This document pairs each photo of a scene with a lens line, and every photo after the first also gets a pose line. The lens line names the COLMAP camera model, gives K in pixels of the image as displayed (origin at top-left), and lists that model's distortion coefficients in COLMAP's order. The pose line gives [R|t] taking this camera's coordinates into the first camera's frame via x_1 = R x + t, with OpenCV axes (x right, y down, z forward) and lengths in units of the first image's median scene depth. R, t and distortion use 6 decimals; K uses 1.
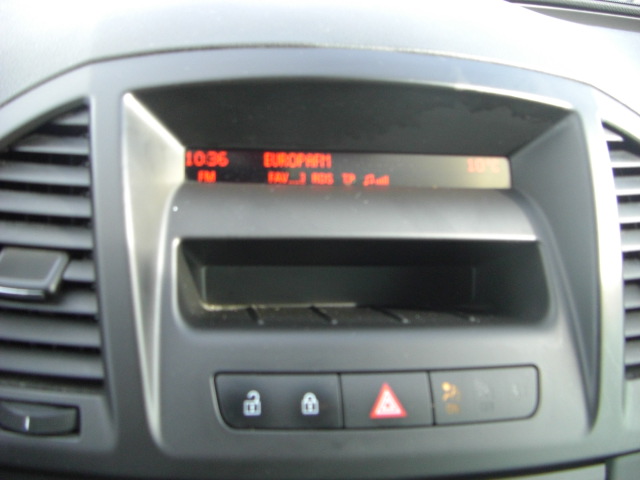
lens RADIAL K [[735.4, 0, 311.3], [0, 735.4, 257.2], [0, 0, 1]] dist [-0.135489, 0.000000]
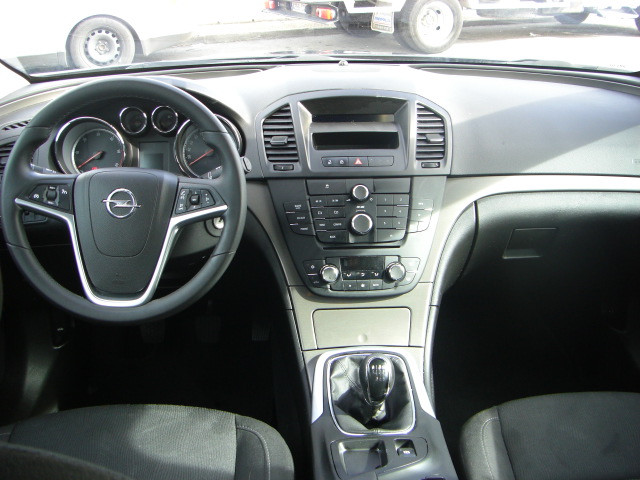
lens RADIAL K [[735.4, 0, 320.8], [0, 735.4, 240.5], [0, 0, 1]] dist [-0.135489, 0.000000]
pose [[0.995065, -0.039081, -0.091207, 0.243516], [0.031936, 0.996400, -0.078526, 0.942429], [0.093948, 0.075226, 0.992731, -3.250562]]
